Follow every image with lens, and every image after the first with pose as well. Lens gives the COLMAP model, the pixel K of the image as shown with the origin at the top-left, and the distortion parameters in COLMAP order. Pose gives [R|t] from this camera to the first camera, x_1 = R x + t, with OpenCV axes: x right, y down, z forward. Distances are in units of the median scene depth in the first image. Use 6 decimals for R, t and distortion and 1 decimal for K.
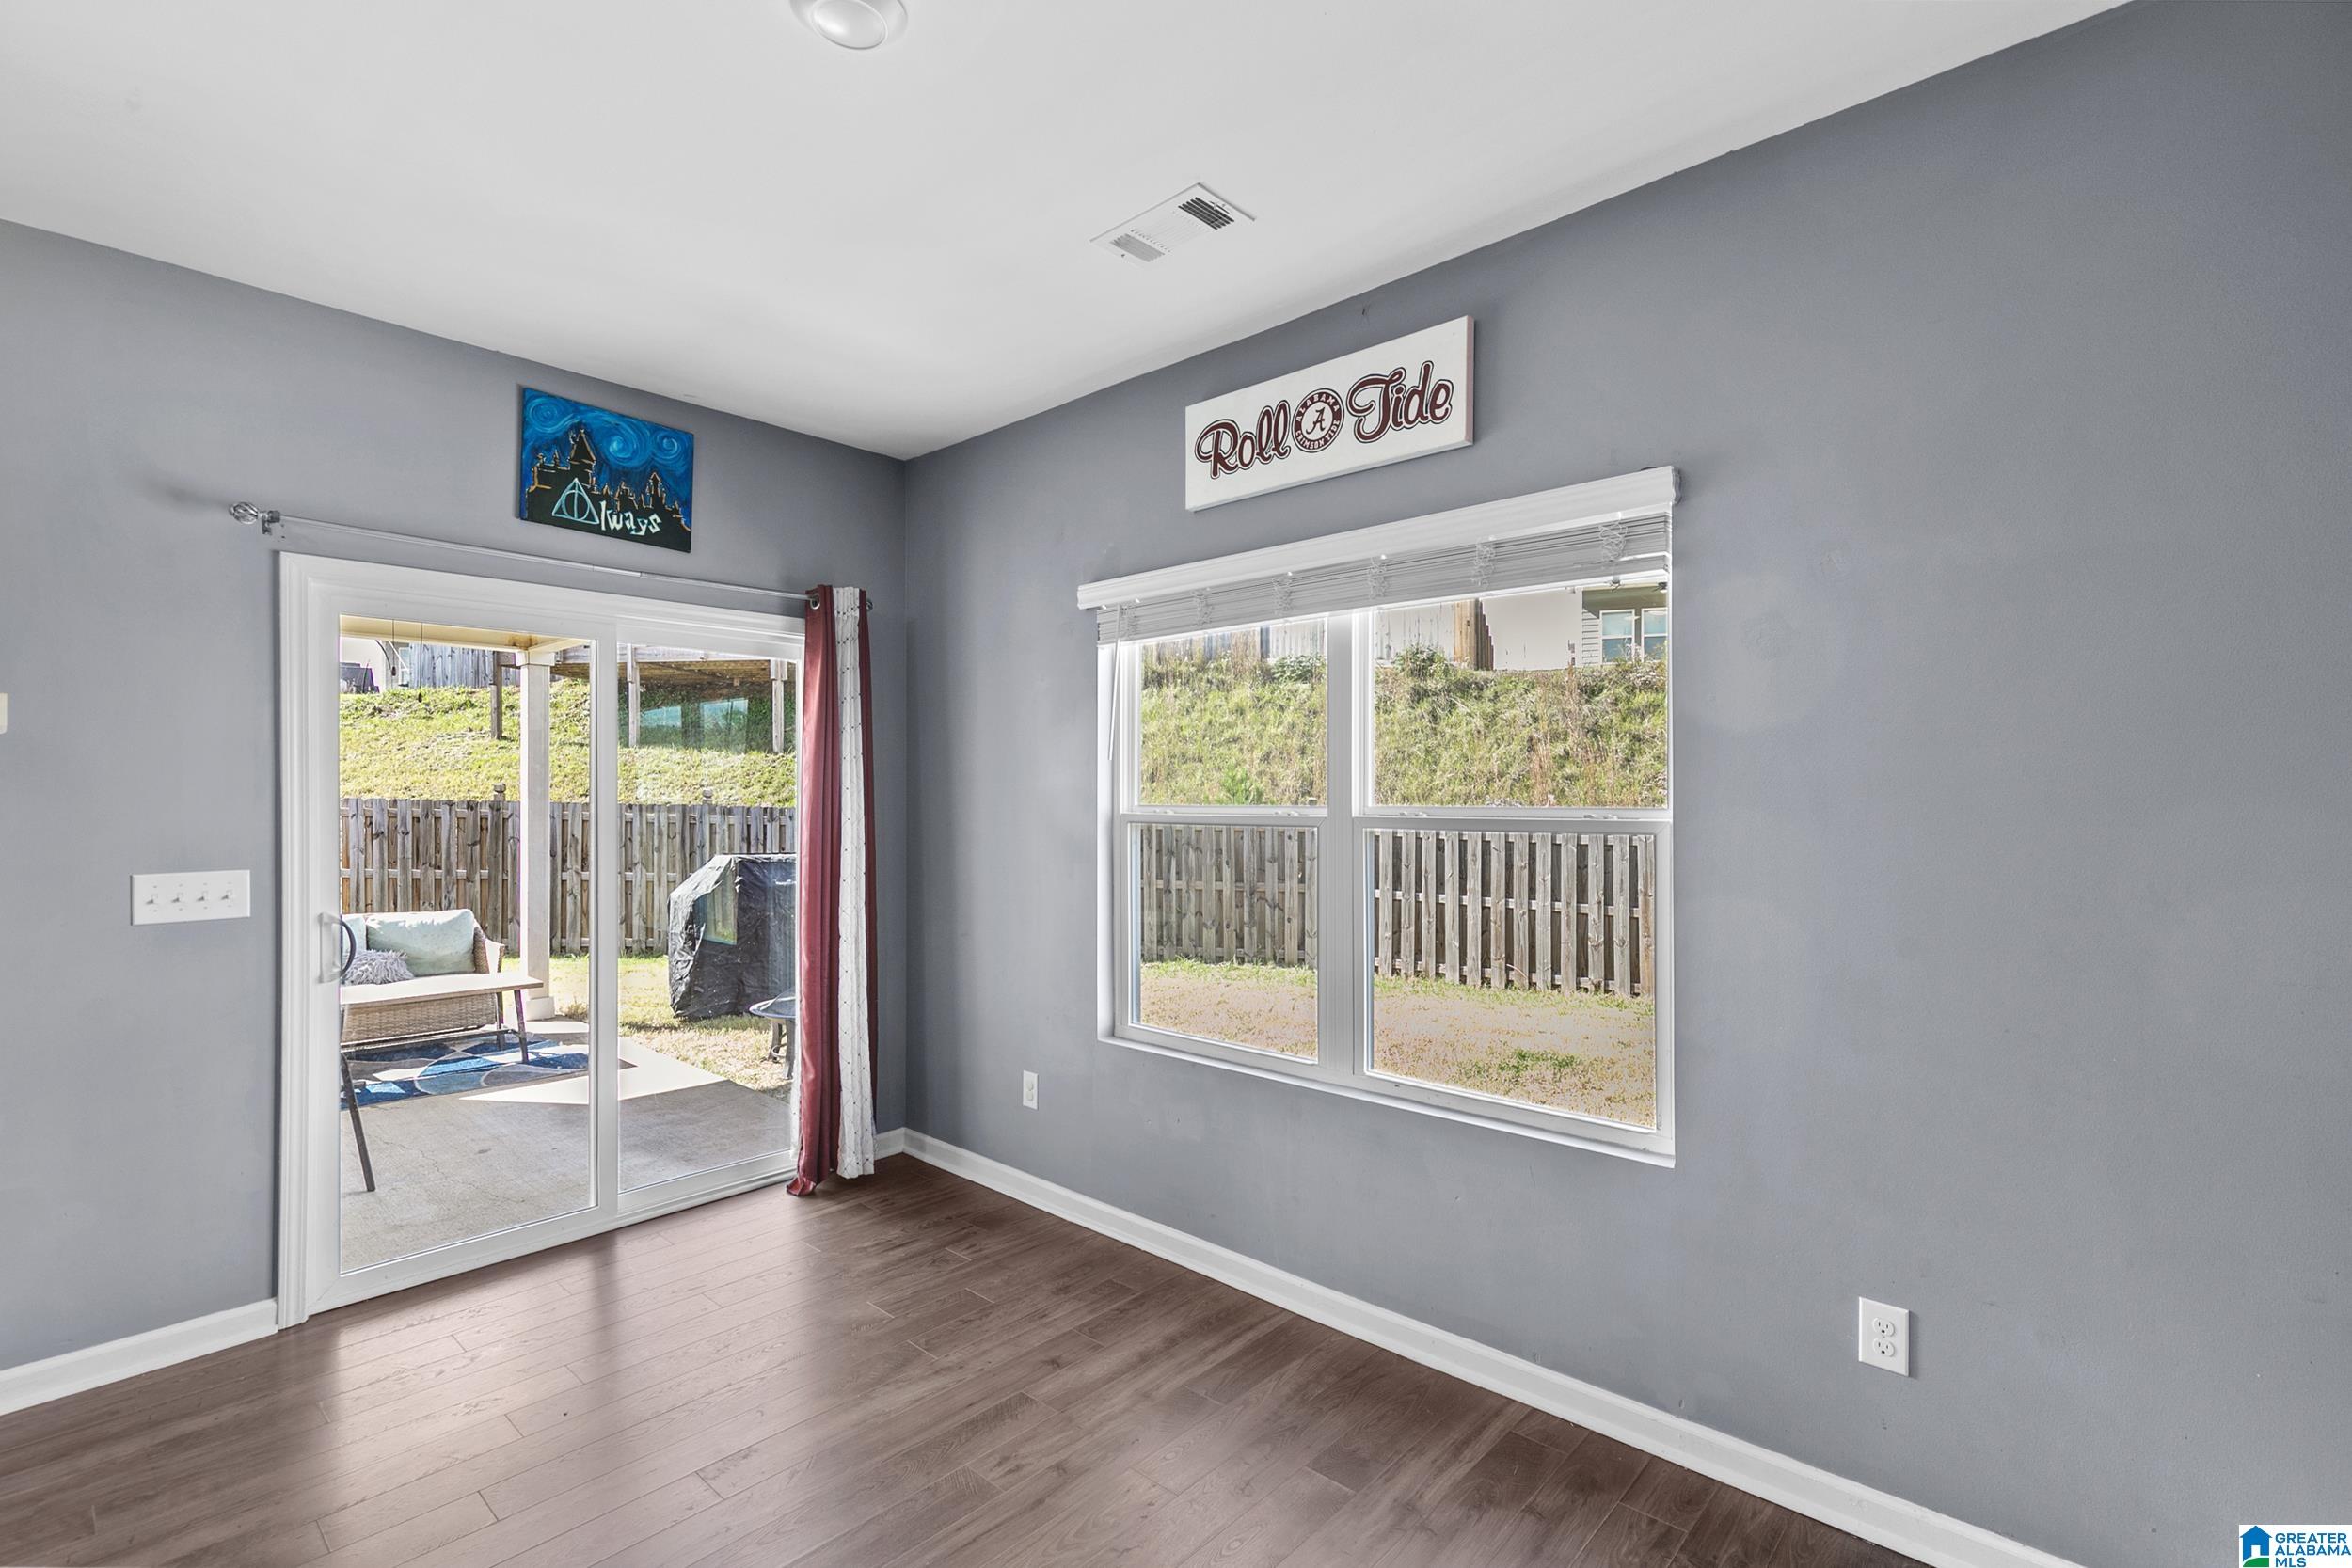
lens RADIAL K [[1062.6, 0, 1180.6], [0, 1062.6, 794.6], [0, 0, 1]] dist [0.007650, -0.001965]
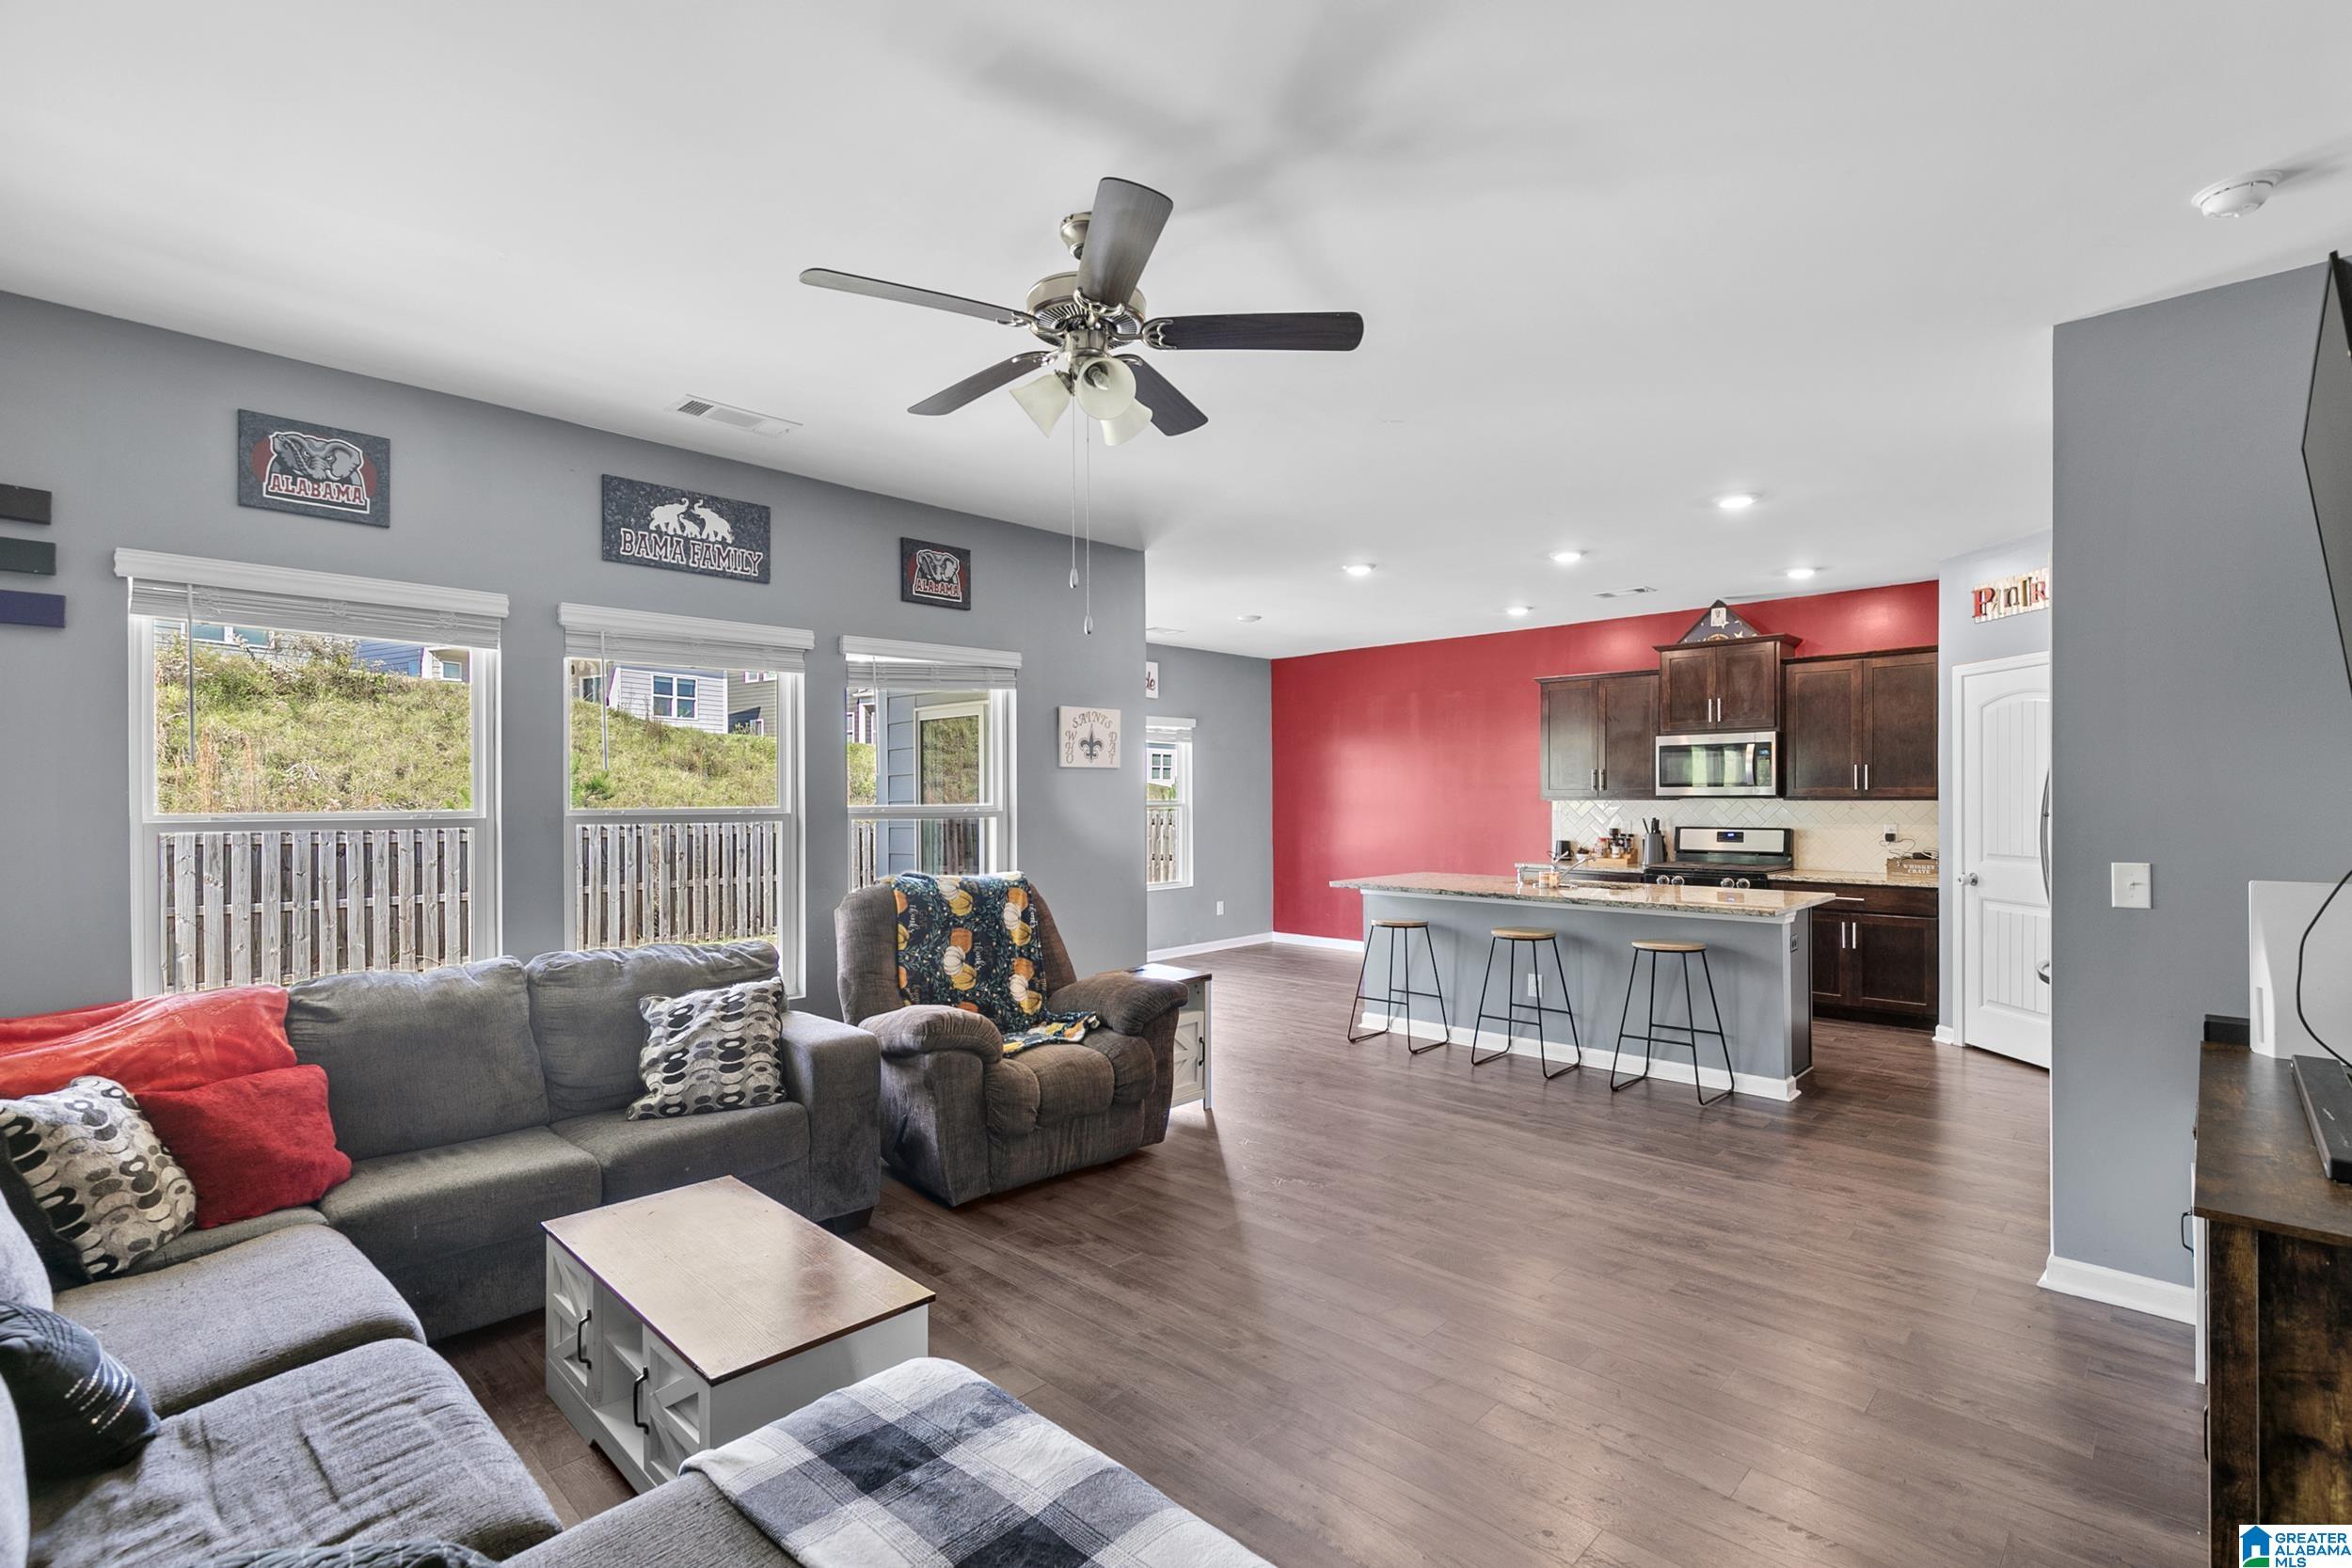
lens RADIAL K [[1062.6, 0, 1179.8], [0, 1062.6, 796.0], [0, 0, 1]] dist [0.007650, -0.001965]
pose [[0.033777, 0.001929, 0.999428, -2.212600], [0.001432, 0.999997, -0.001978, 0.001311], [-0.999428, 0.001498, 0.033774, 0.551031]]
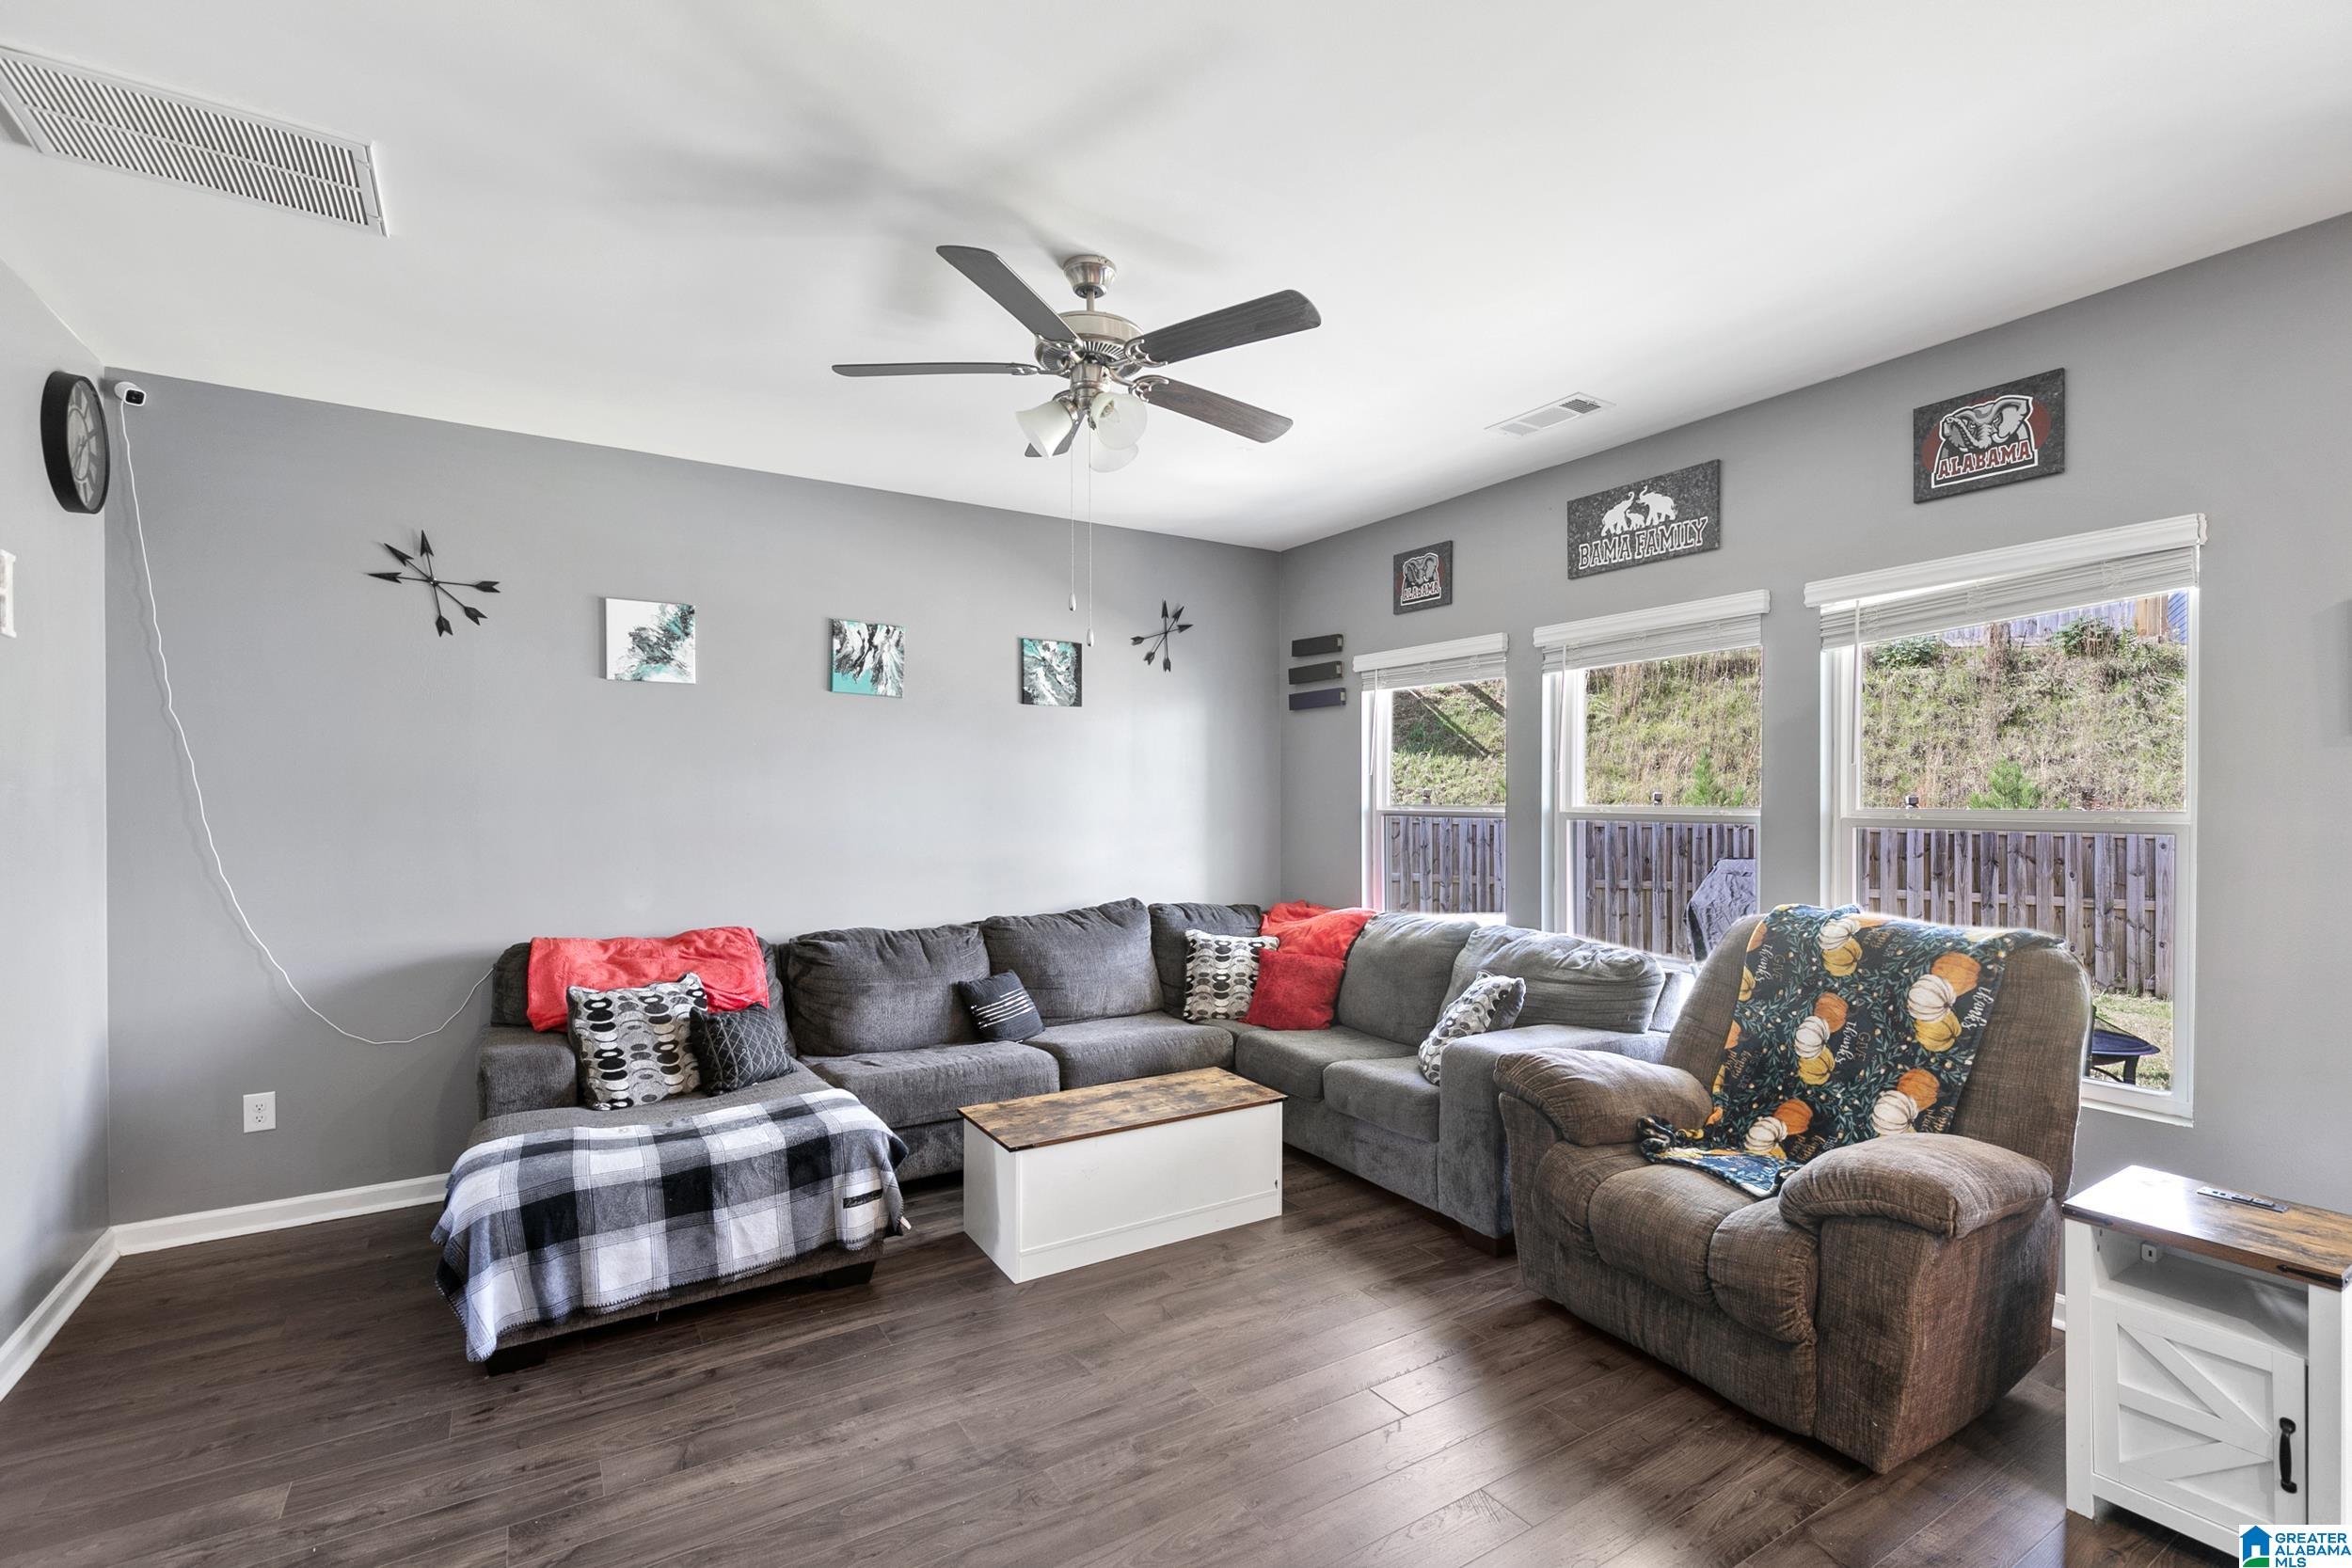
lens RADIAL K [[1062.6, 0, 1208.2], [0, 1062.6, 802.5], [0, 0, 1]] dist [0.007650, -0.001965]
pose [[0.965342, 0.002572, -0.260975, -1.304863], [-0.000380, 0.999964, 0.008451, -0.002708], [0.260988, -0.008059, 0.965309, -0.031160]]
